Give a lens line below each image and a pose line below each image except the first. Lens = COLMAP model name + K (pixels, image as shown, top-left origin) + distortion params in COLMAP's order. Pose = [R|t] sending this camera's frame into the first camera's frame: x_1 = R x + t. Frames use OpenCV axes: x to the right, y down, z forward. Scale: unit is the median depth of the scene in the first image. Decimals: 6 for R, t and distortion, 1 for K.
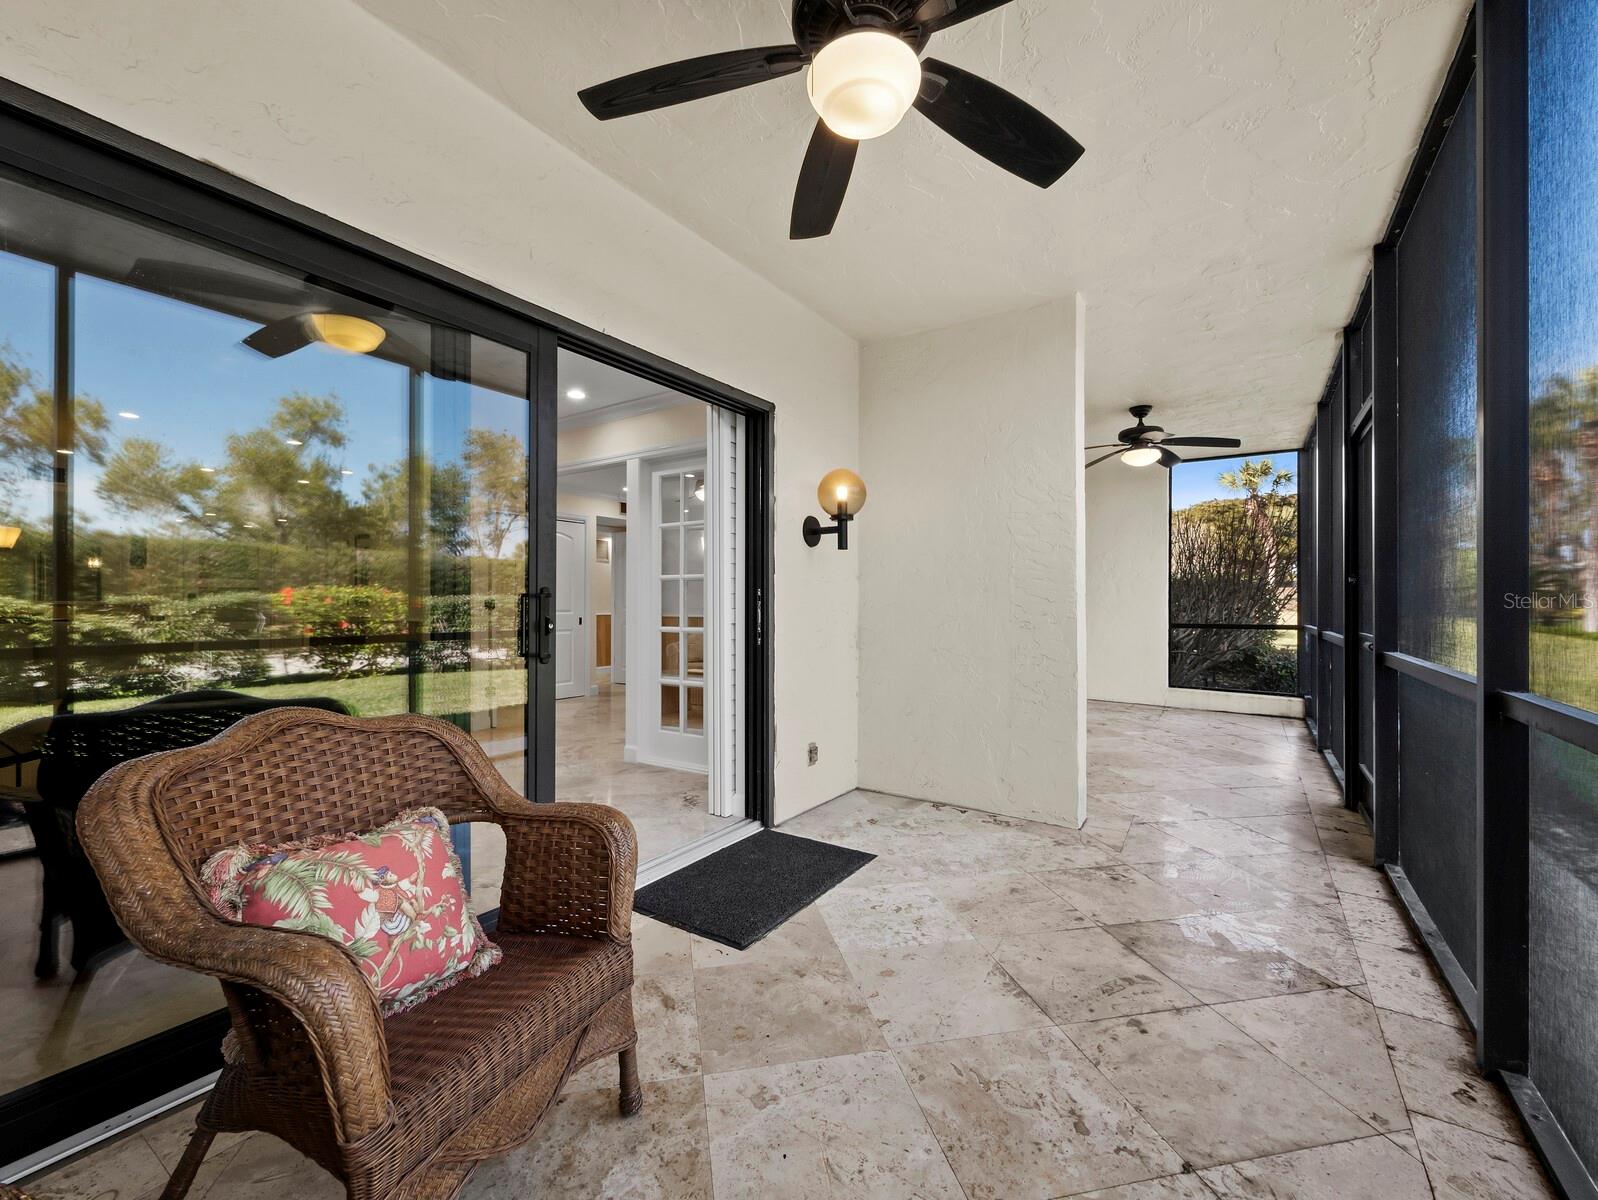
lens RADIAL K [[673.6, 0, 809.1], [0, 673.6, 599.3], [0, 0, 1]] dist [0.001371, 0.000536]
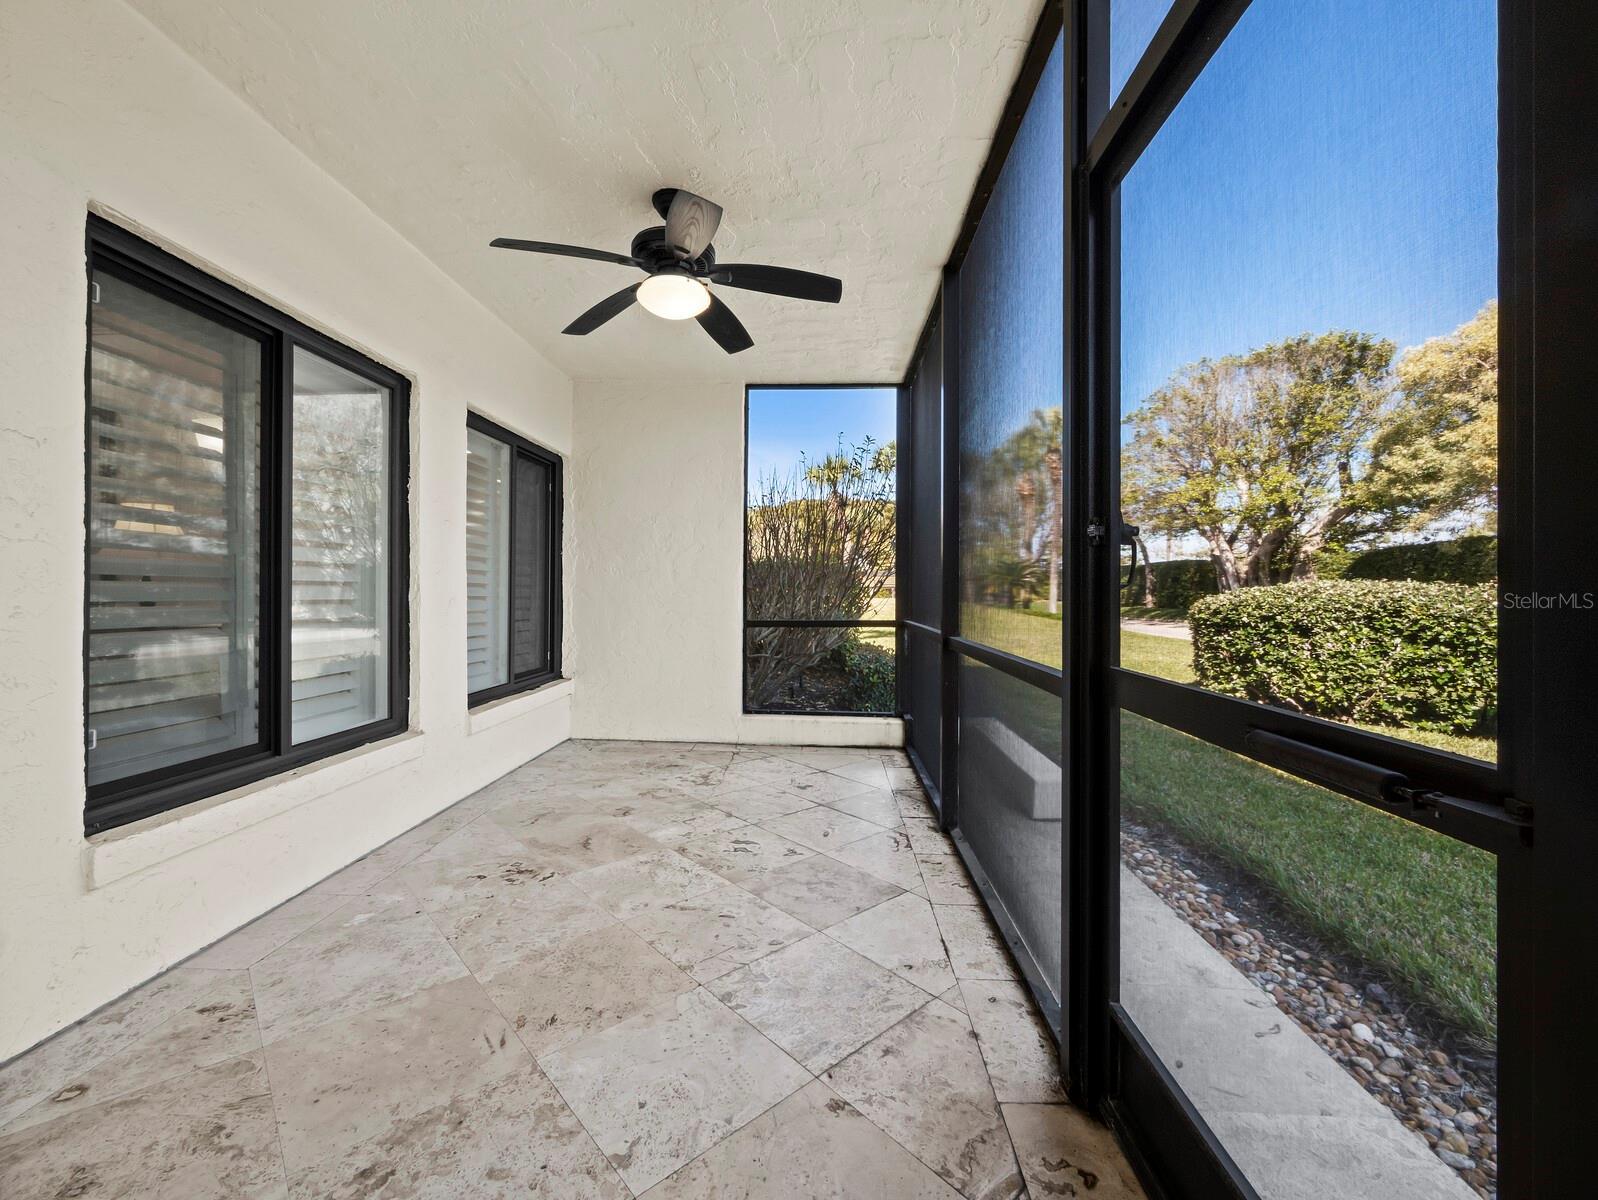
lens RADIAL K [[673.6, 0, 797.9], [0, 673.6, 594.8], [0, 0, 1]] dist [0.001371, 0.000536]
pose [[0.861968, -0.004489, 0.506943, 0.233328], [0.000561, 0.999969, 0.007902, 0.003410], [-0.506963, -0.006527, 0.861943, 0.379641]]
